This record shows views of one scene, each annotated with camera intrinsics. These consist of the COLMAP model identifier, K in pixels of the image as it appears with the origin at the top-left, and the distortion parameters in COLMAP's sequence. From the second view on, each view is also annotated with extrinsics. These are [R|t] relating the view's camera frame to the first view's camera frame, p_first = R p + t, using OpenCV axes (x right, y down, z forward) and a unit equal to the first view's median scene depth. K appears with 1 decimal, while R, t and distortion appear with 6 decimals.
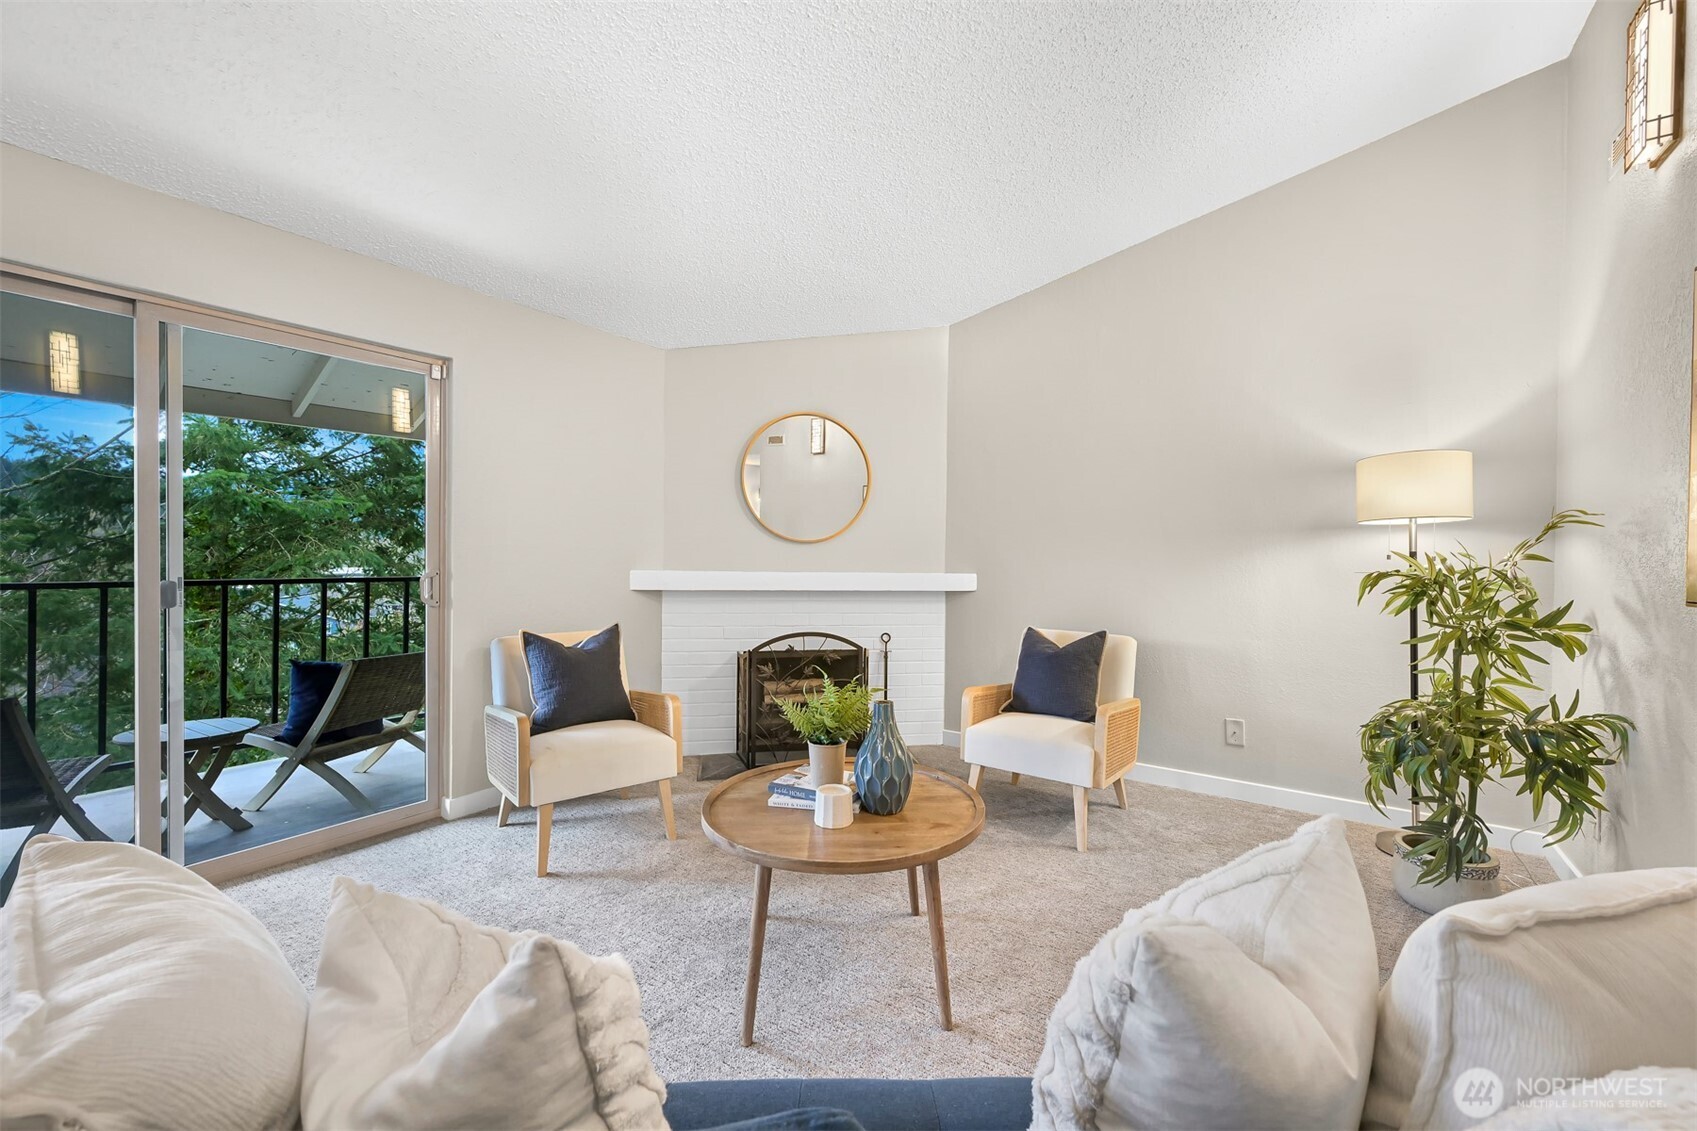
lens RADIAL K [[671.9, 0, 847.0], [0, 671.9, 558.7], [0, 0, 1]] dist [-0.000863, -0.000225]
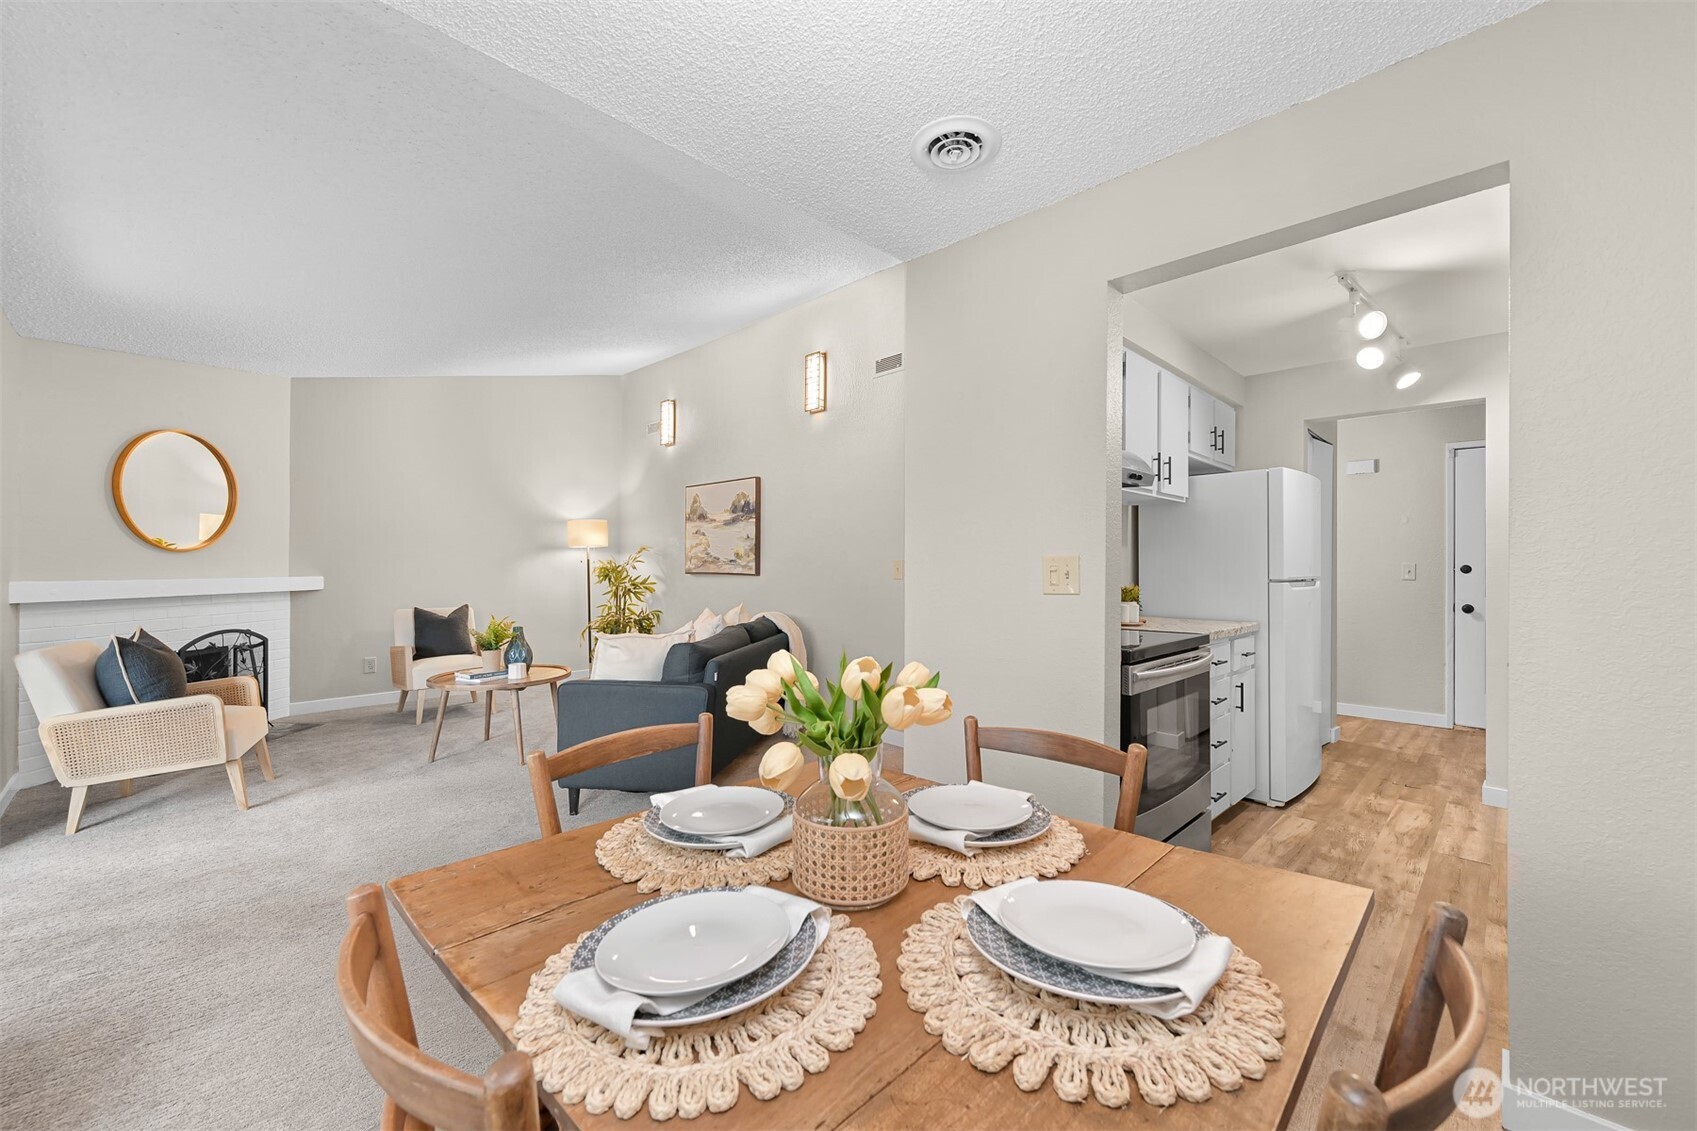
lens RADIAL K [[680.4, 0, 859.6], [0, 680.4, 570.7], [0, 0, 1]] dist [0.000205, 0.000439]
pose [[0.164023, -0.019201, 0.986270, -1.385618], [0.006814, 0.999809, 0.018331, -0.007378], [-0.986433, 0.003714, 0.164122, -0.352318]]
